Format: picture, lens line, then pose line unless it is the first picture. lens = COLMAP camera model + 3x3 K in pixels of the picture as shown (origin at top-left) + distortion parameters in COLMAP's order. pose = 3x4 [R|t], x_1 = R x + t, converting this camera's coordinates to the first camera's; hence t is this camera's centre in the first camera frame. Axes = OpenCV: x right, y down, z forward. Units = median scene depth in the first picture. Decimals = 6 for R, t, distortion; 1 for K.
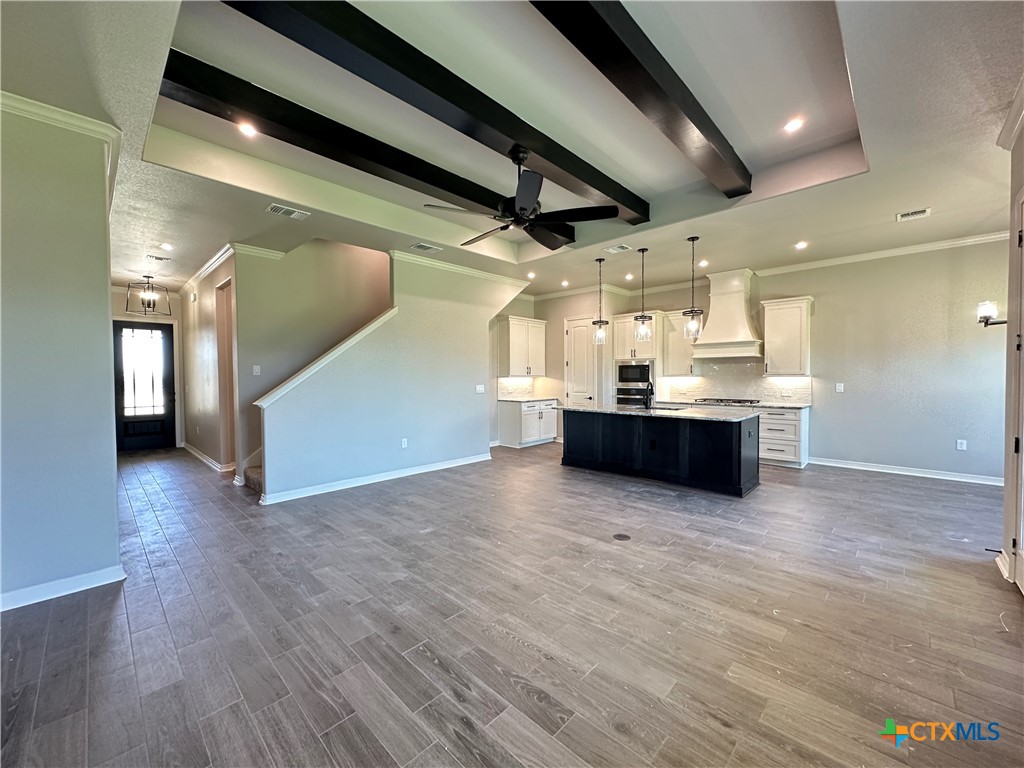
lens RADIAL K [[410.4, 0, 512.0], [0, 410.4, 384.0], [0, 0, 1]] dist [-0.001947, 0.000055]
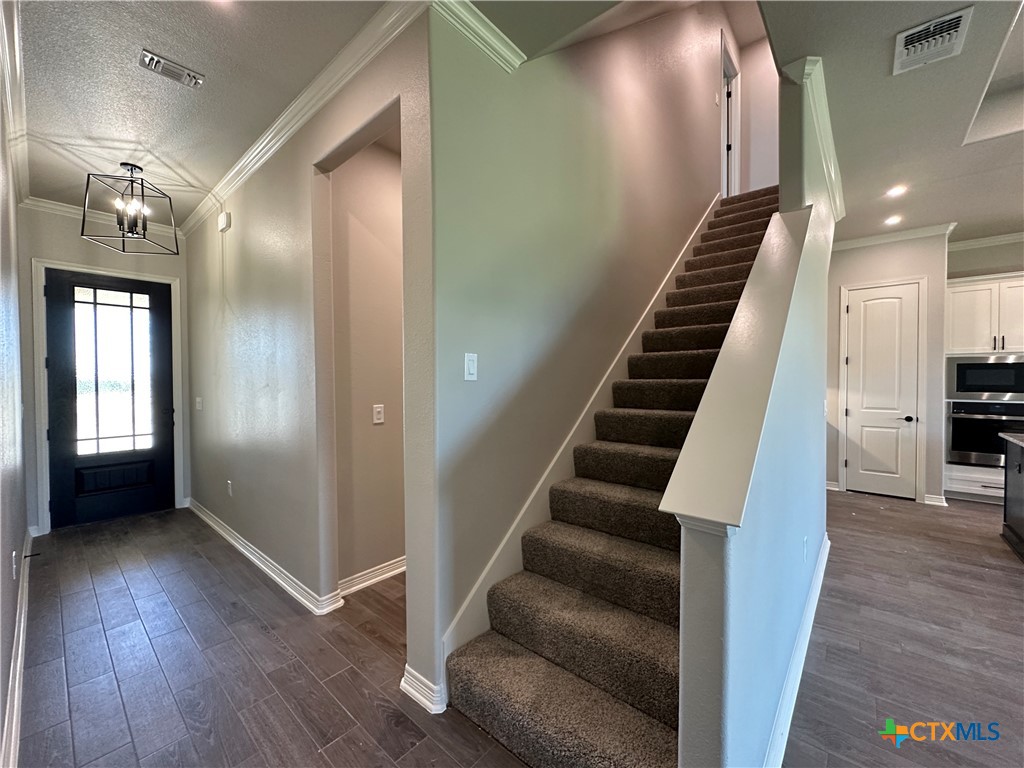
lens RADIAL K [[410.4, 0, 512.0], [0, 410.4, 384.0], [0, 0, 1]] dist [-0.001947, 0.000055]
pose [[0.998463, 0.002651, 0.055356, -0.414962], [-0.002443, 0.999990, -0.003829, -0.012240], [-0.055366, 0.003688, 0.998459, 0.441517]]
